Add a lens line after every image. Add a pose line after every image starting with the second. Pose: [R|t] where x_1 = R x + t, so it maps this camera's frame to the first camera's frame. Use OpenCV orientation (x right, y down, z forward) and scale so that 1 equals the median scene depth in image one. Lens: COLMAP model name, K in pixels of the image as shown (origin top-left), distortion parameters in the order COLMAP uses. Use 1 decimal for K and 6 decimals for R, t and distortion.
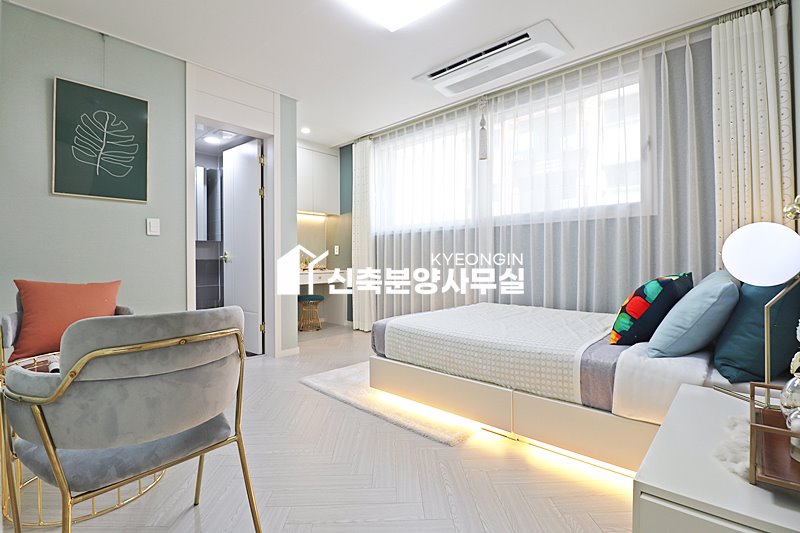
lens RADIAL K [[375.1, 0, 399.2], [0, 375.1, 261.6], [0, 0, 1]] dist [-0.000122, -0.000464]
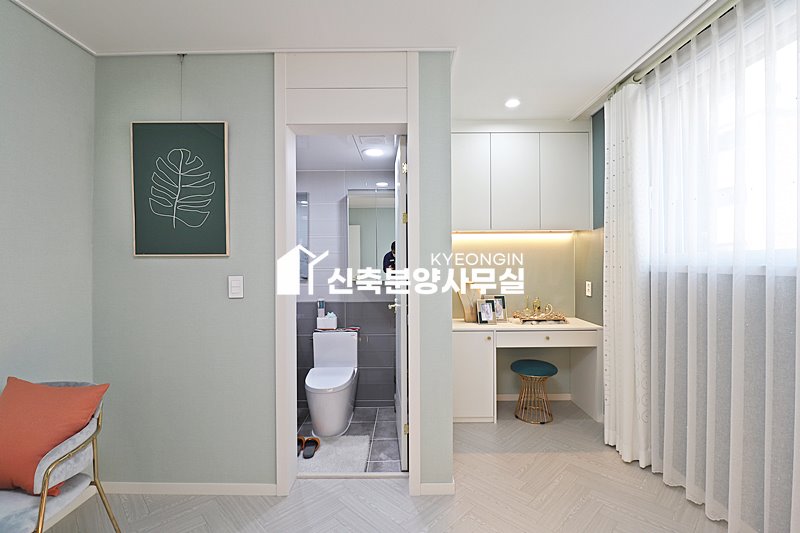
lens RADIAL K [[375.1, 0, 403.9], [0, 375.1, 263.4], [0, 0, 1]] dist [-0.000122, -0.000464]
pose [[0.690539, 0.002426, -0.723292, 0.126606], [0.000811, 0.999991, 0.004128, -0.146368], [0.723295, -0.003437, 0.690530, 0.740278]]
